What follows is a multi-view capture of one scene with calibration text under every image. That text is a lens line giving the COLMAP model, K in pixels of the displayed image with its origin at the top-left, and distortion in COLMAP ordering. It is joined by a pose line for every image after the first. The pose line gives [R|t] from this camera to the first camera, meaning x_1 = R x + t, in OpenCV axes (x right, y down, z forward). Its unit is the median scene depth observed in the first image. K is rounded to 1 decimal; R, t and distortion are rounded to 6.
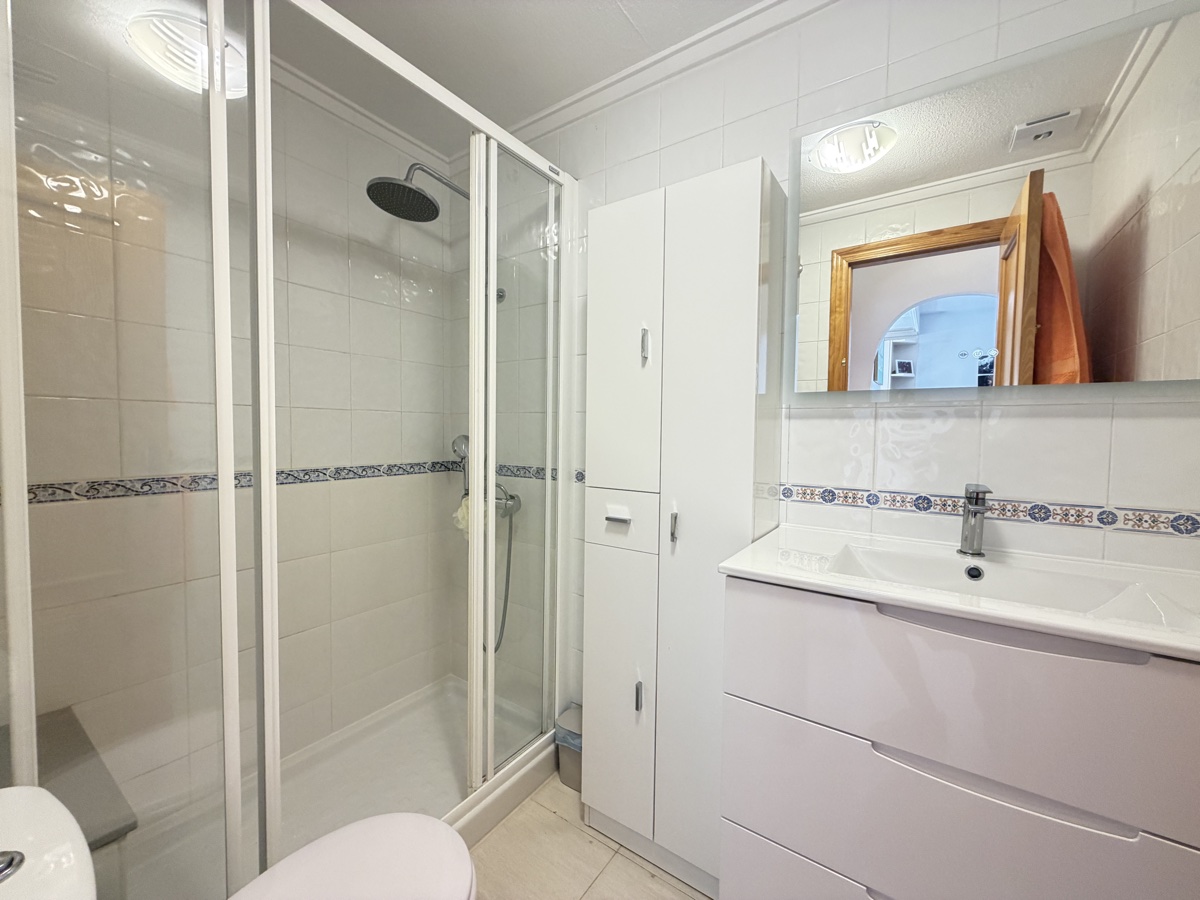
lens RADIAL K [[478.9, 0, 598.2], [0, 478.9, 451.0], [0, 0, 1]] dist [0.001228, -0.000433]
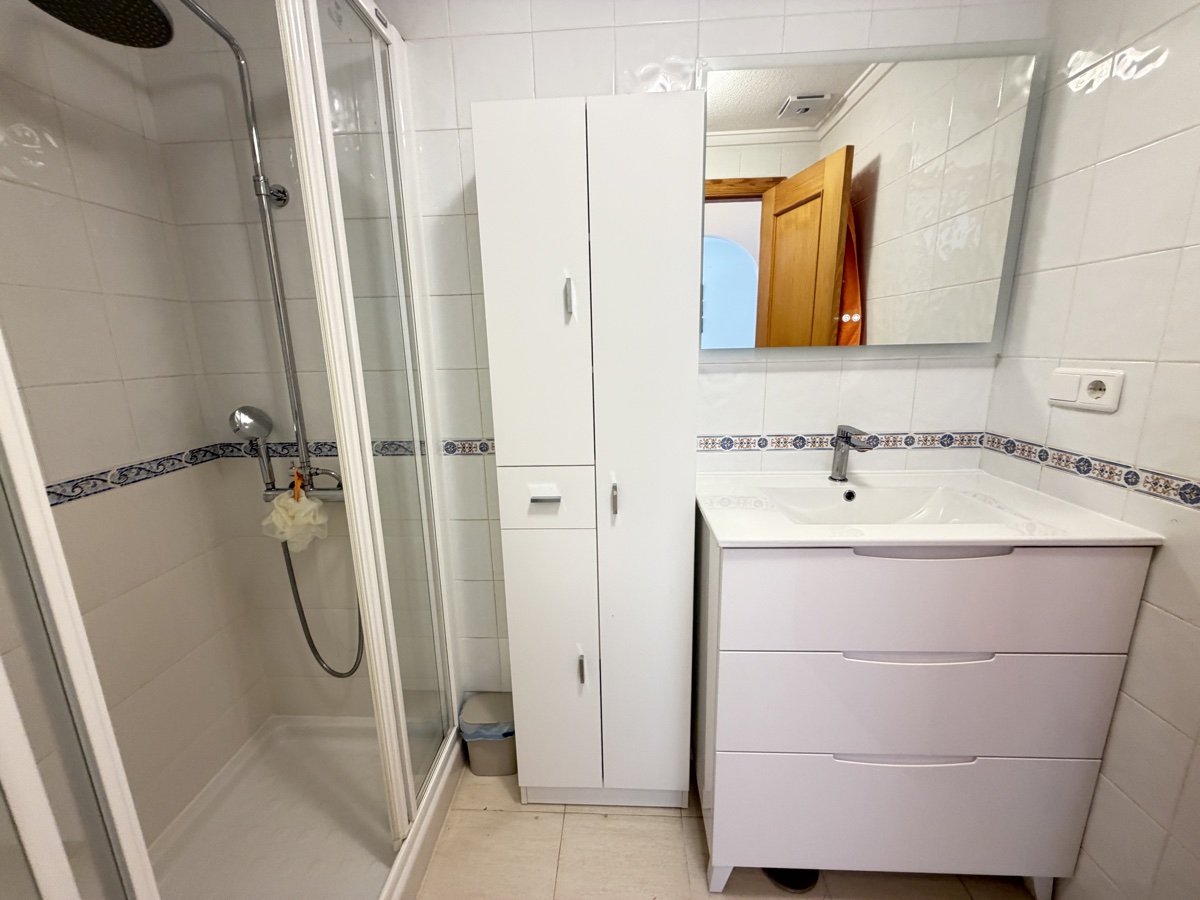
lens RADIAL K [[478.9, 0, 598.2], [0, 478.9, 451.0], [0, 0, 1]] dist [0.001228, -0.000433]
pose [[0.846652, -0.145570, 0.511849, -0.312868], [0.056049, 0.980901, 0.186256, -0.103093], [-0.529187, -0.129006, 0.838641, 0.211673]]
